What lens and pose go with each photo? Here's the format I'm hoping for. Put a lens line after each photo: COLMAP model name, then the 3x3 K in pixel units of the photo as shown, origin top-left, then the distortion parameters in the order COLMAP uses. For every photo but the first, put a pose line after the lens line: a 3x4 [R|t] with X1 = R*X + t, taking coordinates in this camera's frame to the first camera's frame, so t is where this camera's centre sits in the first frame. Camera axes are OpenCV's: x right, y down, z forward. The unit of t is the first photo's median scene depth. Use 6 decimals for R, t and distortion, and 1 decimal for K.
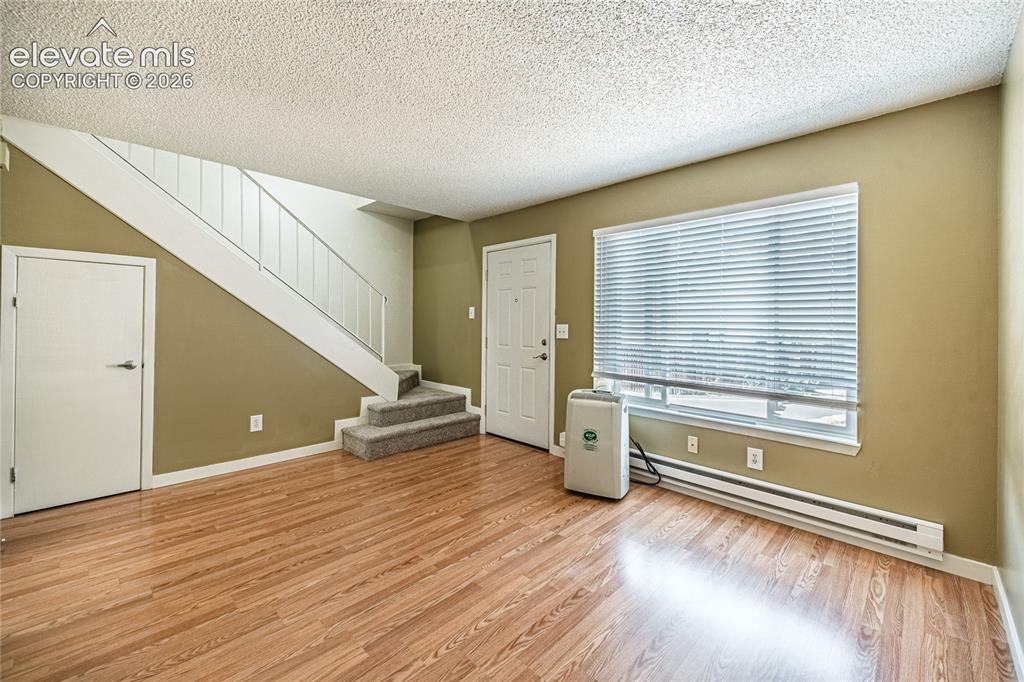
lens RADIAL K [[415.3, 0, 509.5], [0, 415.3, 328.8], [0, 0, 1]] dist [0.049058, -0.012776]
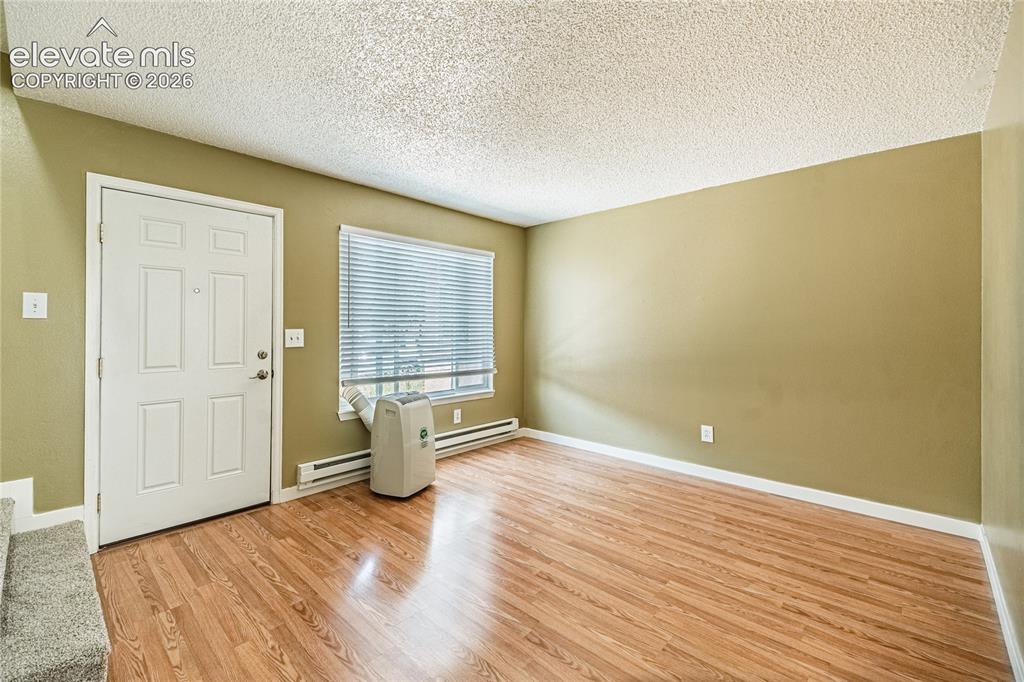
lens RADIAL K [[437.0, 0, 478.0], [0, 437.0, 326.6], [0, 0, 1]] dist [0.022763, -0.000194]
pose [[0.009605, -0.006023, 0.999936, -1.024961], [0.011327, 0.999918, 0.005914, -0.024141], [-0.999890, 0.011269, 0.009672, 0.945338]]
